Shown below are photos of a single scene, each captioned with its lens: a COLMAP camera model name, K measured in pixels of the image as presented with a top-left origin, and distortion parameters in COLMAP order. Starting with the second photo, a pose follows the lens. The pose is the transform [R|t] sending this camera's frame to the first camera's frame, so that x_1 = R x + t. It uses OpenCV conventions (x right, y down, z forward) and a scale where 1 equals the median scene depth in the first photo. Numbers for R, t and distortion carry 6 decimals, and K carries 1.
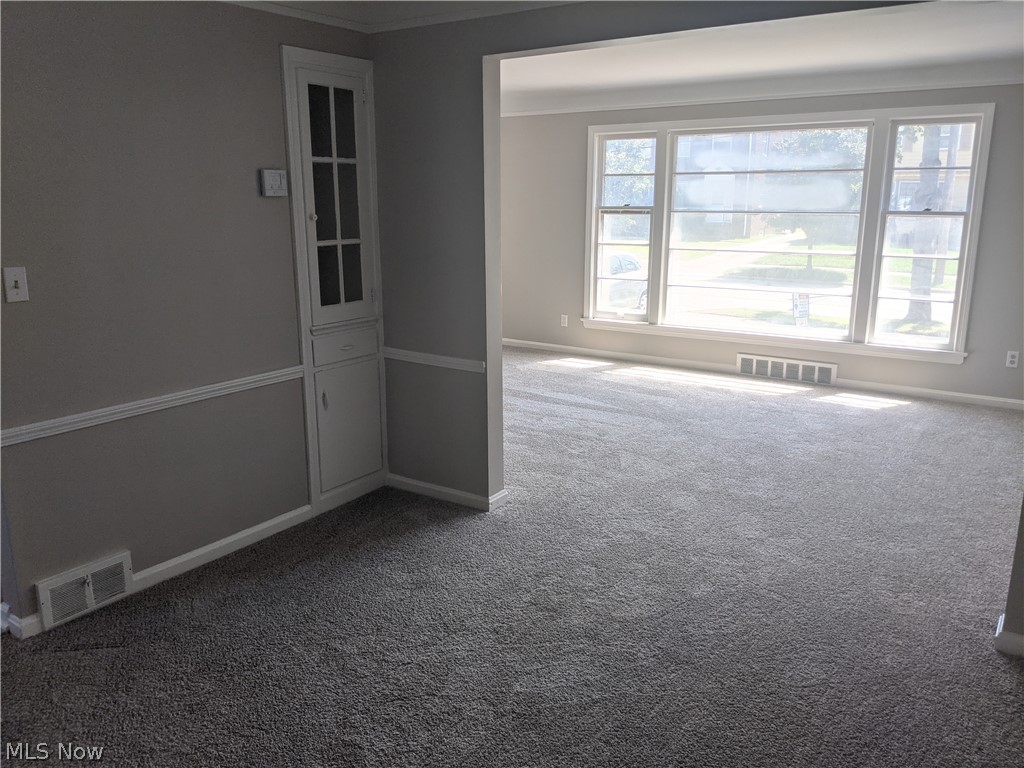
lens RADIAL K [[826.7, 0, 517.5], [0, 826.7, 385.1], [0, 0, 1]] dist [0.081065, -0.120593]
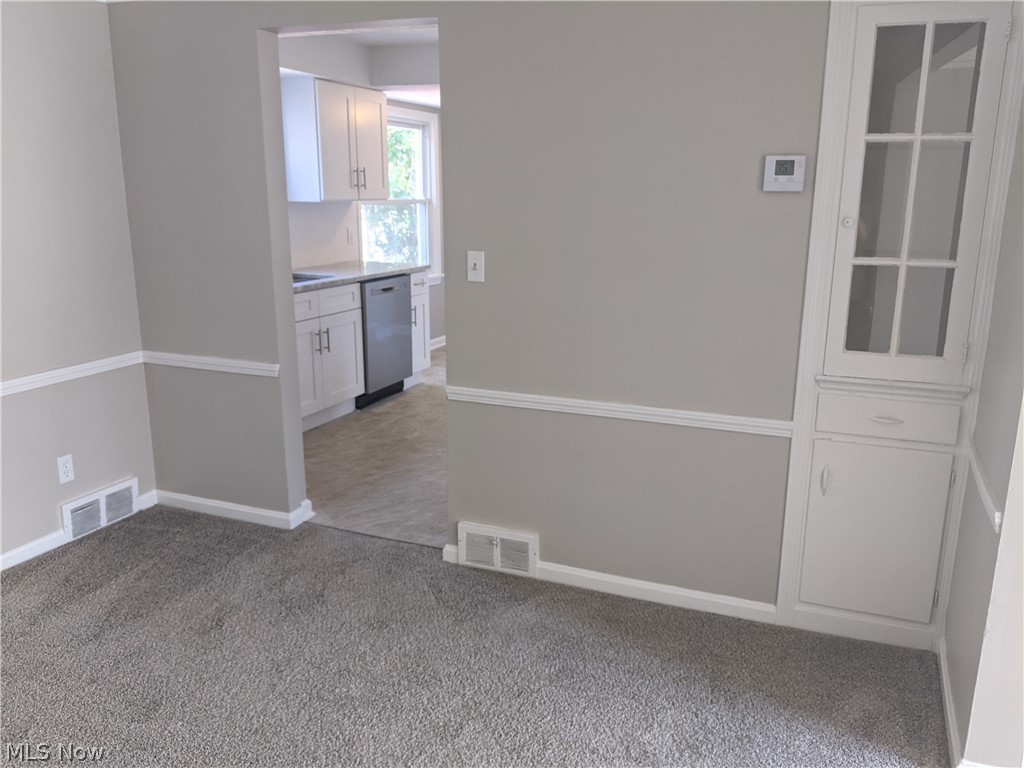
lens RADIAL K [[826.7, 0, 517.5], [0, 826.7, 385.1], [0, 0, 1]] dist [0.081065, -0.120593]
pose [[0.210882, 0.229132, -0.950277, 0.453748], [-0.229867, 0.956503, 0.179622, -0.156758], [0.950100, 0.180559, 0.254379, 0.686447]]
